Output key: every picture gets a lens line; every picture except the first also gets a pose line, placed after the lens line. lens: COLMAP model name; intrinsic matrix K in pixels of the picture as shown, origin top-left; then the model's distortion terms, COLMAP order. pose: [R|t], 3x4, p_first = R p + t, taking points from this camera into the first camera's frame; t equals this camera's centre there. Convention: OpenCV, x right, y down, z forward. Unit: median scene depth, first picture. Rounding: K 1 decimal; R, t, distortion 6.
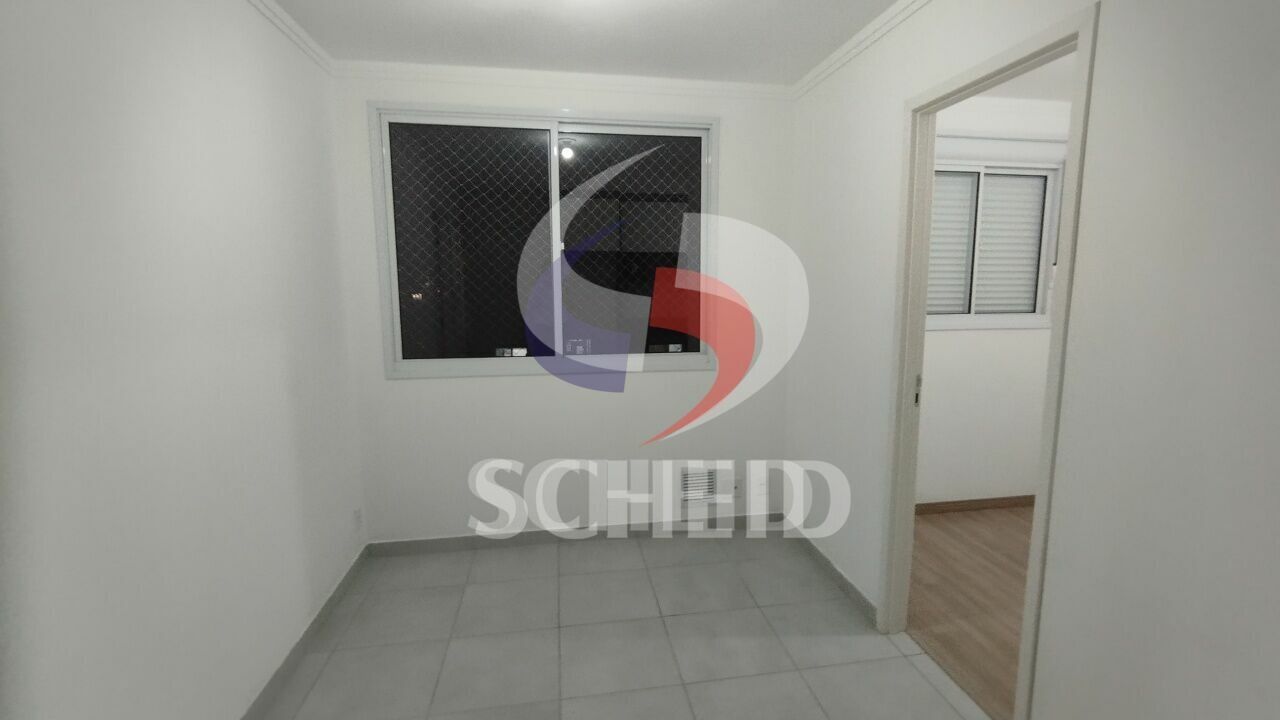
lens RADIAL K [[589.1, 0, 666.8], [0, 589.1, 365.4], [0, 0, 1]] dist [-0.026186, 0.000357]
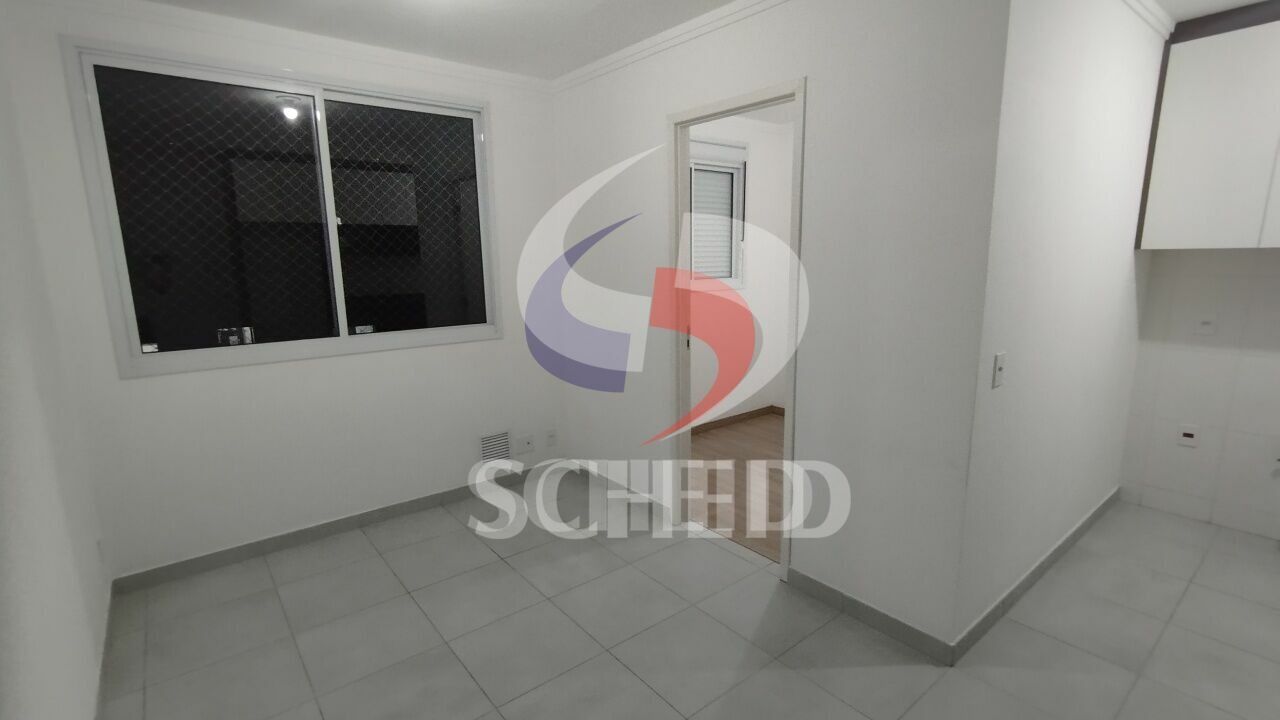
lens RADIAL K [[589.1, 0, 666.8], [0, 589.1, 365.4], [0, 0, 1]] dist [-0.026186, 0.000357]
pose [[0.859248, -0.100022, 0.501685, -0.217403], [0.077109, 0.994818, 0.066273, 0.010028], [-0.505714, -0.018261, 0.862508, -0.095689]]
